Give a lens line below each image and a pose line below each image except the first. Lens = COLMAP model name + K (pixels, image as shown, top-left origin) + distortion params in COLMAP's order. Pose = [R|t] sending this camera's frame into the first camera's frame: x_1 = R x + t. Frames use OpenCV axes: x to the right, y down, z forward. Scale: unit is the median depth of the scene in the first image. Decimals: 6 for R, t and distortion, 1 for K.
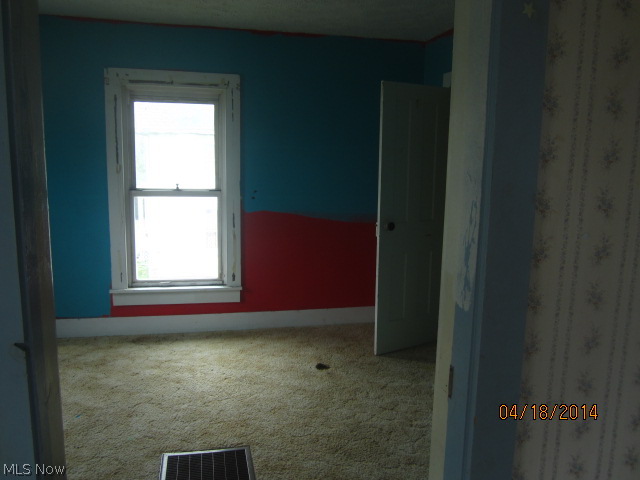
lens RADIAL K [[525.3, 0, 323.4], [0, 525.3, 238.7], [0, 0, 1]] dist [-0.044035, 0.016833]
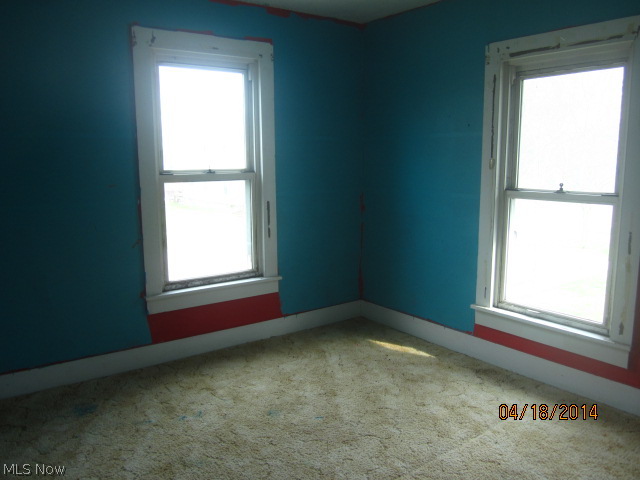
lens RADIAL K [[525.3, 0, 320.6], [0, 525.3, 239.0], [0, 0, 1]] dist [-0.044035, 0.016833]
pose [[0.413468, 0.114166, -0.903333, 0.265466], [-0.126090, 0.989728, 0.067372, -0.036493], [0.901746, 0.086045, 0.423617, 0.411705]]
